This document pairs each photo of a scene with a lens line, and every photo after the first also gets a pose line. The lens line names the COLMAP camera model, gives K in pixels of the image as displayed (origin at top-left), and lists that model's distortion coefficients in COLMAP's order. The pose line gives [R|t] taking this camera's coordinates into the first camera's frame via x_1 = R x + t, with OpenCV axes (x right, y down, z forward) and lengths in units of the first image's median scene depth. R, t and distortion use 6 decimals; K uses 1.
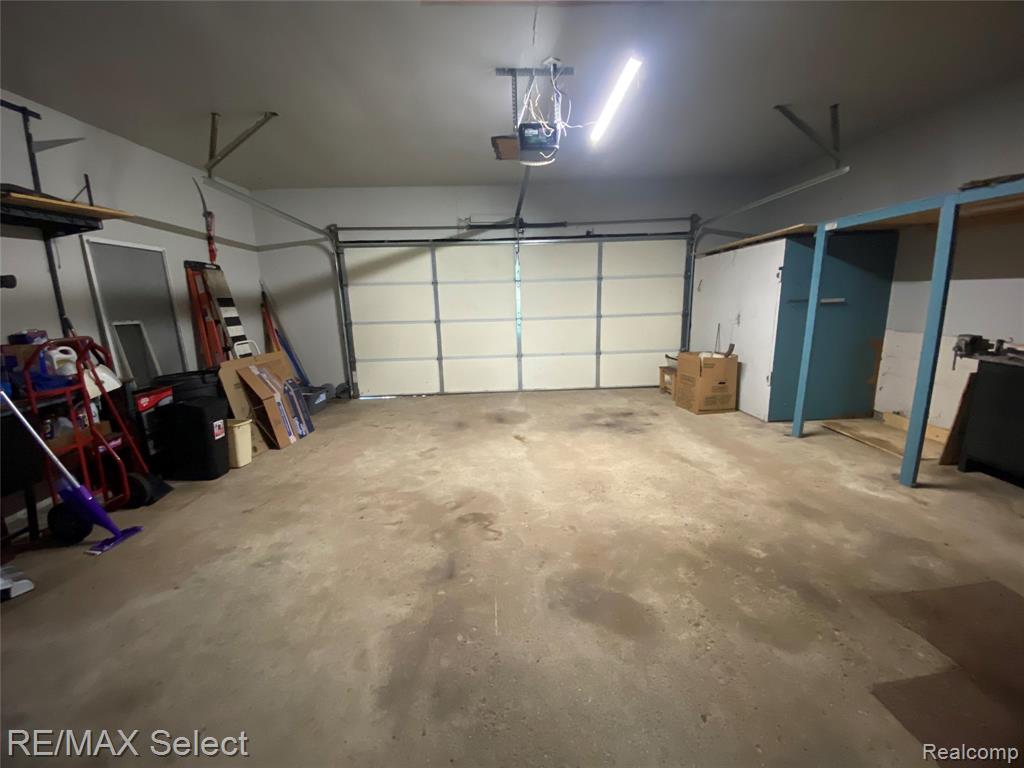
lens RADIAL K [[411.2, 0, 512.0], [0, 411.2, 384.0], [0, 0, 1]] dist [0.017579, -0.019078]
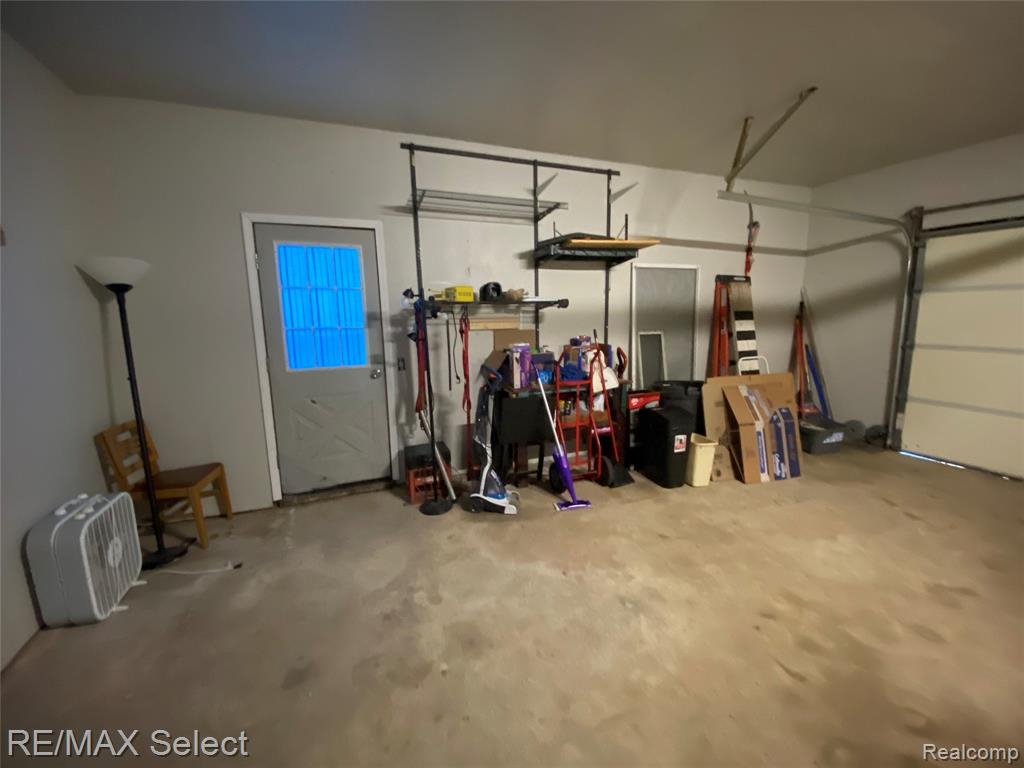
lens RADIAL K [[411.2, 0, 512.0], [0, 411.2, 384.0], [0, 0, 1]] dist [0.017579, -0.019078]
pose [[0.330751, 0.177292, -0.926915, 0.059855], [-0.181091, 0.975865, 0.122036, -0.070502], [0.926180, 0.127492, 0.354875, 0.203734]]
